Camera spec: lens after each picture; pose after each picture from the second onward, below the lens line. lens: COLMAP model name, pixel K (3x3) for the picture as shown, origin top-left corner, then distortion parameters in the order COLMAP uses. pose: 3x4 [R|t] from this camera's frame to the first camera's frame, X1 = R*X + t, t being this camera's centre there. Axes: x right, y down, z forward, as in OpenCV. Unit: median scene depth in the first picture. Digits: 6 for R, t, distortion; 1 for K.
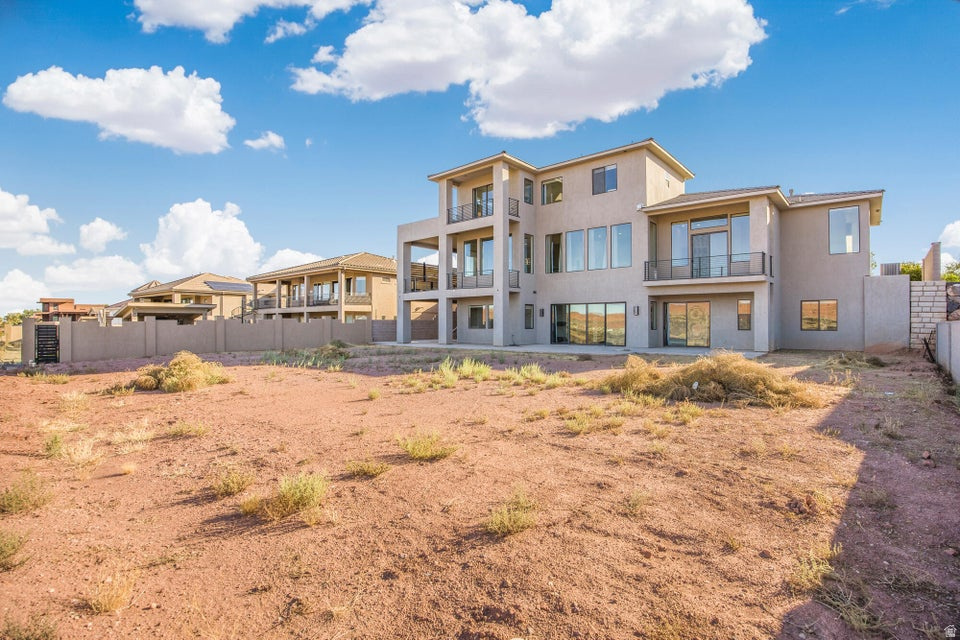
lens RADIAL K [[444.2, 0, 480.0], [0, 444.2, 320.0], [0, 0, 1]] dist [0.000081, 0.000012]
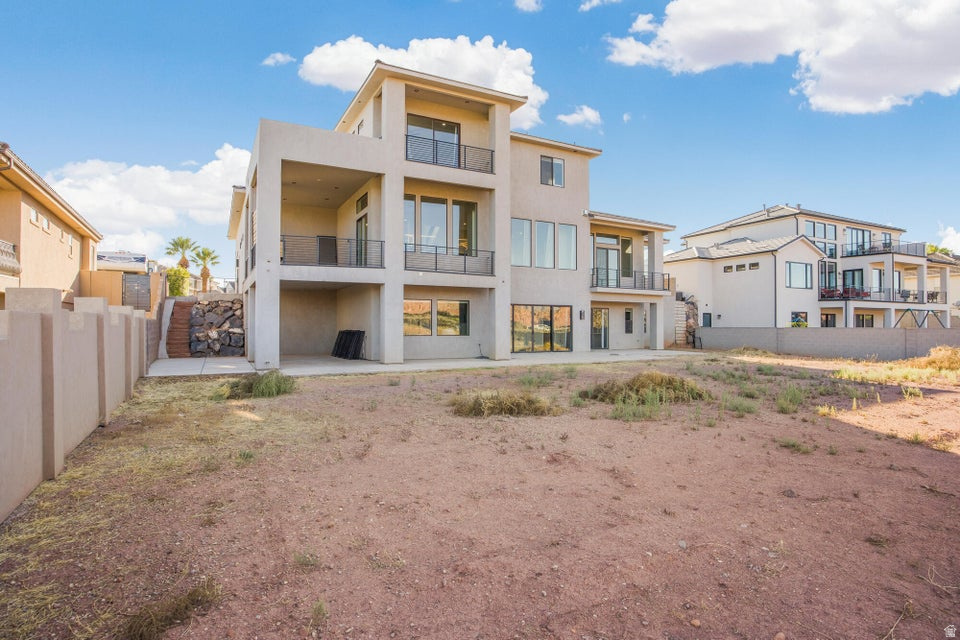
lens RADIAL K [[529.8, 0, 480.0], [0, 529.8, 320.0], [0, 0, 1]] dist [-0.000447, -0.000130]
pose [[0.362985, 0.018892, 0.931603, -0.823776], [-0.005576, 0.999821, -0.018103, 0.012301], [-0.931778, 0.001377, 0.363025, 0.773442]]
